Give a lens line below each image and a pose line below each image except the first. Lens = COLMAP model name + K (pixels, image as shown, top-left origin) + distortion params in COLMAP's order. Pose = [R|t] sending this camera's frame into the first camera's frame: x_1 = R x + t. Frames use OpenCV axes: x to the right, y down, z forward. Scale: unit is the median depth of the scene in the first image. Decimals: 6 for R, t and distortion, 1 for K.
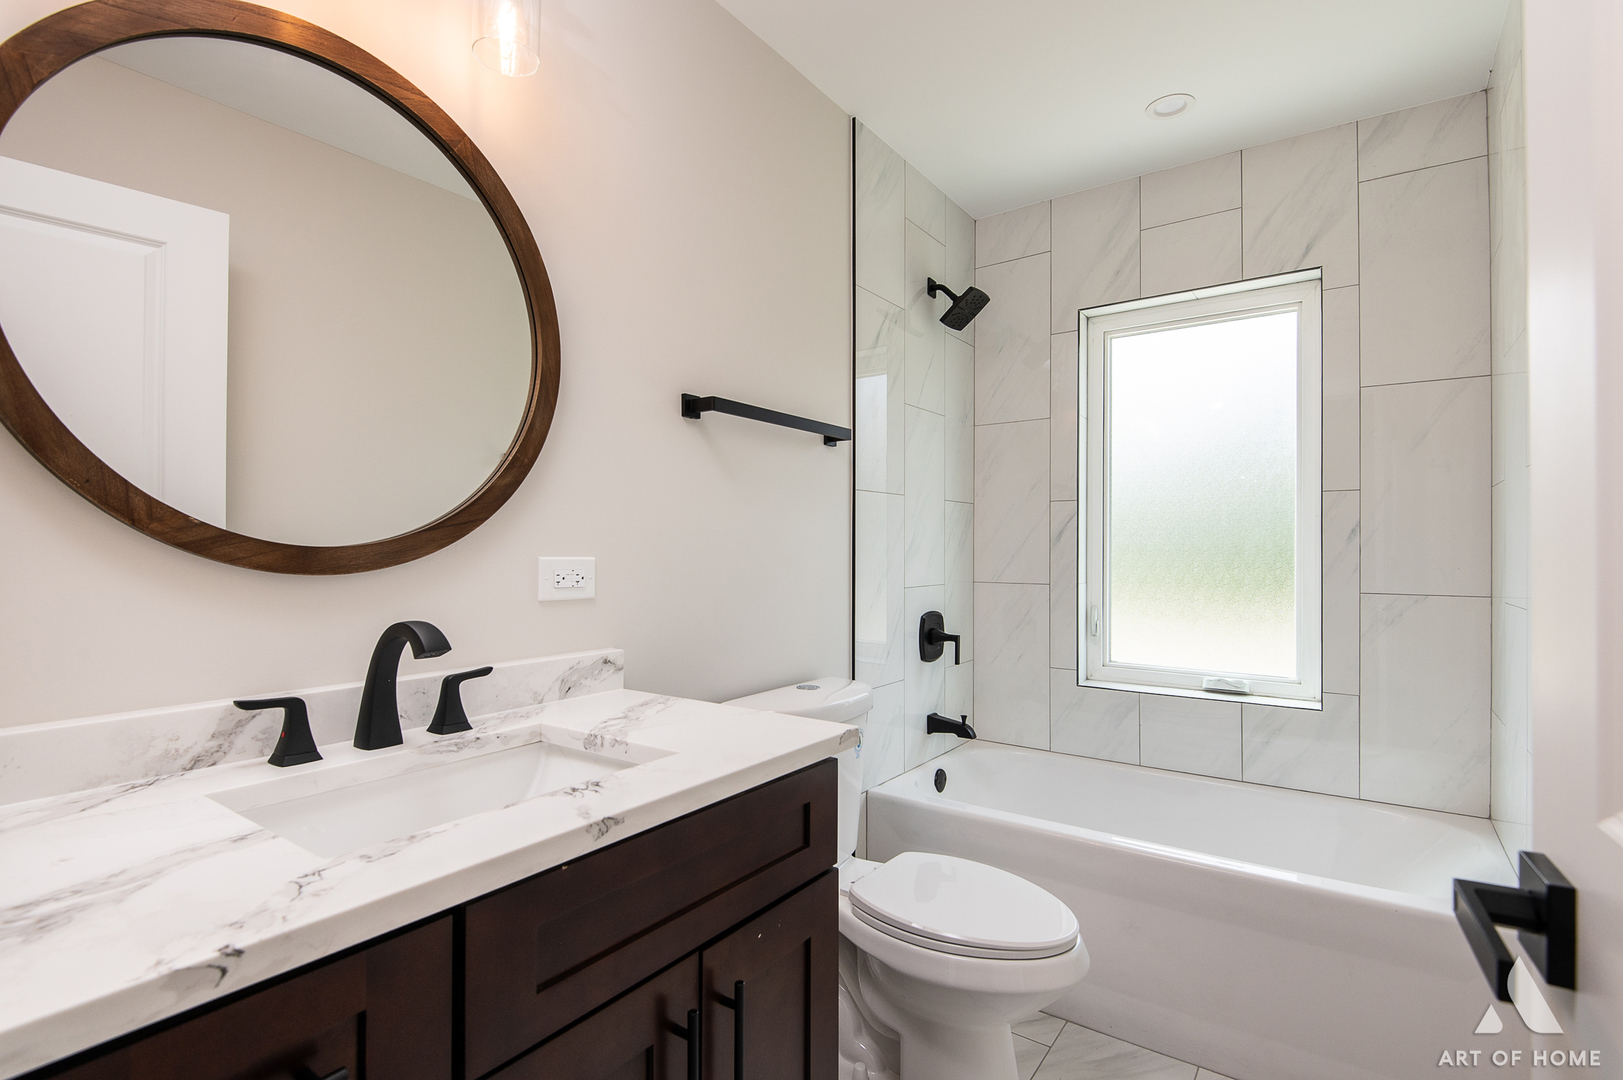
lens RADIAL K [[782.9, 0, 806.0], [0, 782.9, 545.6], [0, 0, 1]] dist [0.003376, -0.000900]
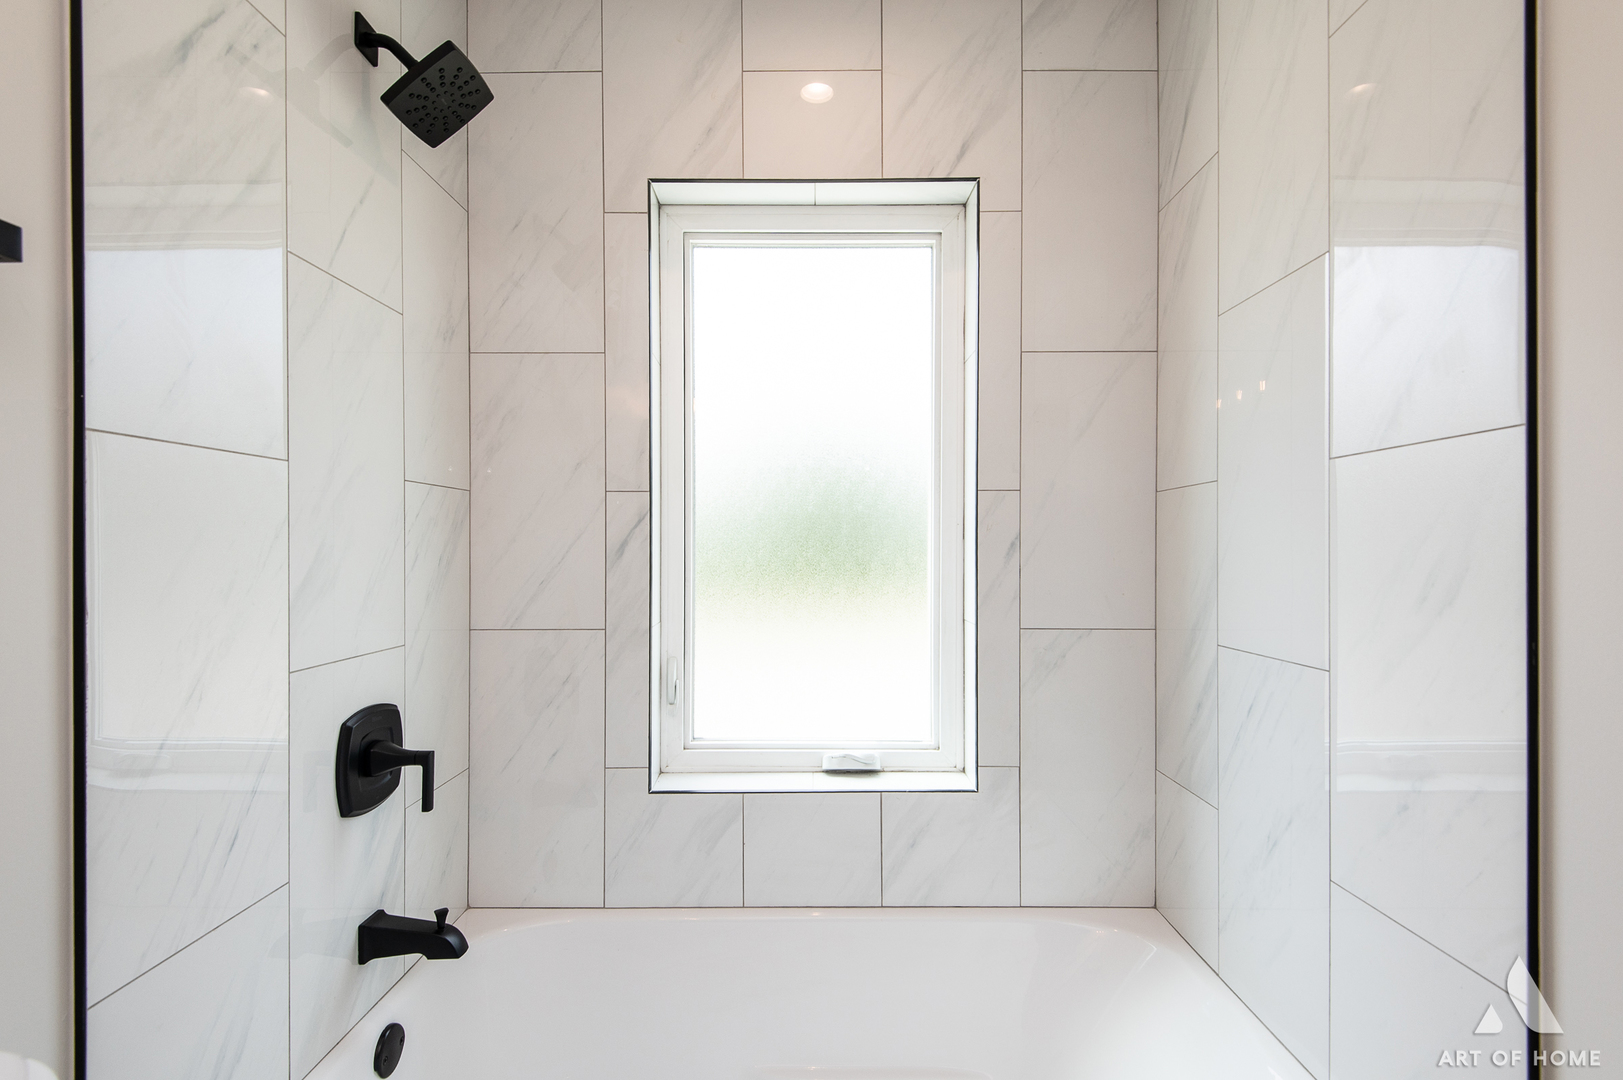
lens RADIAL K [[753.5, 0, 812.3], [0, 753.5, 550.9], [0, 0, 1]] dist [0.013724, -0.000167]
pose [[0.820670, -0.005202, 0.571379, 0.118218], [-0.001033, 0.999943, 0.010587, -0.018407], [-0.571401, -0.009279, 0.820618, 0.460156]]
